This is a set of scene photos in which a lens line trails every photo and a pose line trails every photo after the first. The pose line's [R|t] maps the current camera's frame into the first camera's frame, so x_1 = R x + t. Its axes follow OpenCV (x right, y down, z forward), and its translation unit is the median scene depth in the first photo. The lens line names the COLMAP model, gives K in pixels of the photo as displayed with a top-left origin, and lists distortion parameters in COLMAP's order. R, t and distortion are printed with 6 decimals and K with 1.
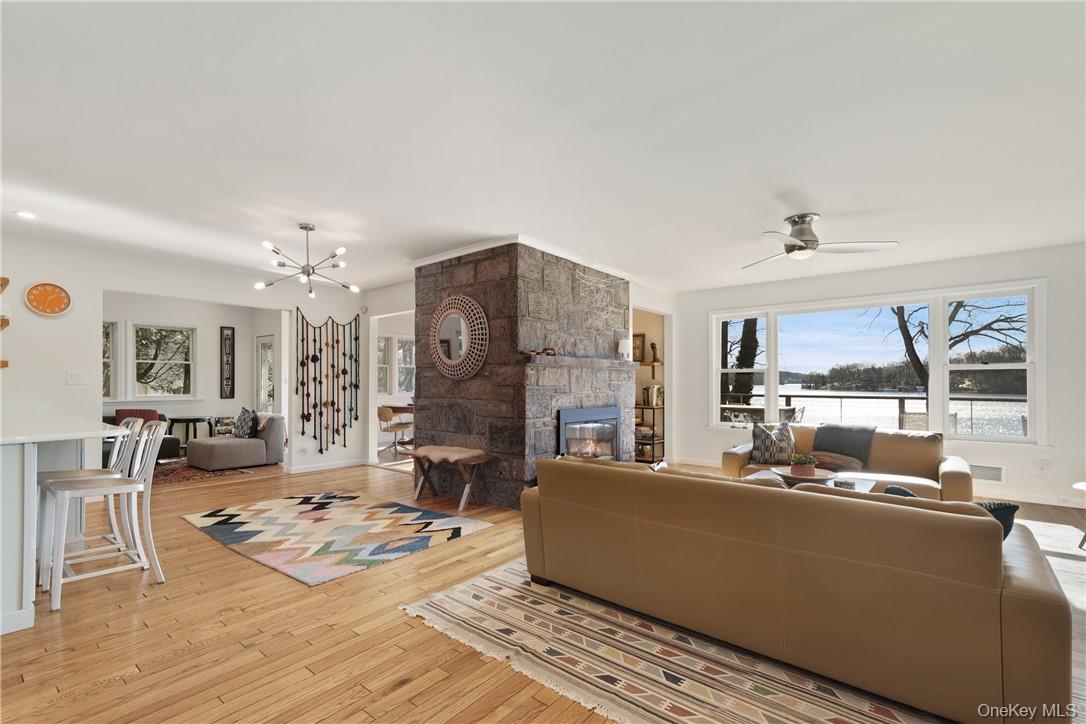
lens RADIAL K [[483.3, 0, 543.8], [0, 483.3, 374.0], [0, 0, 1]] dist [0.000414, 0.000435]
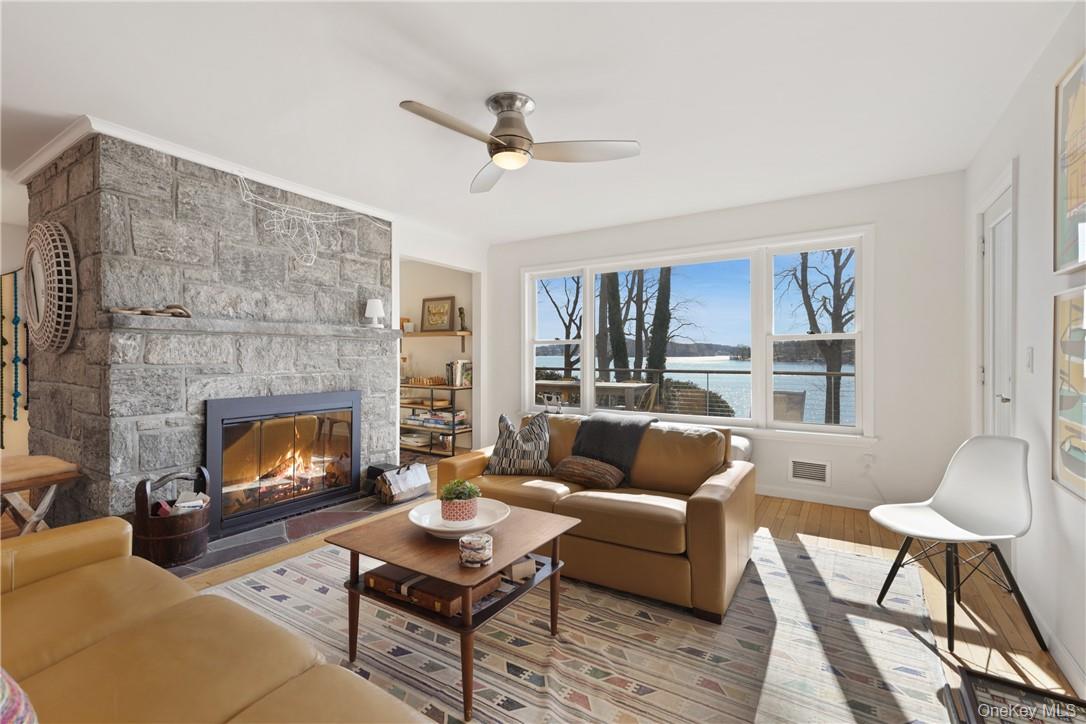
lens RADIAL K [[482.7, 0, 541.8], [0, 482.7, 356.2], [0, 0, 1]] dist [0.000761, 0.000308]
pose [[0.992053, -0.001275, 0.125812, 0.373395], [-0.001311, 0.999790, 0.020465, 0.000363], [-0.125812, -0.020468, 0.991843, 0.268406]]
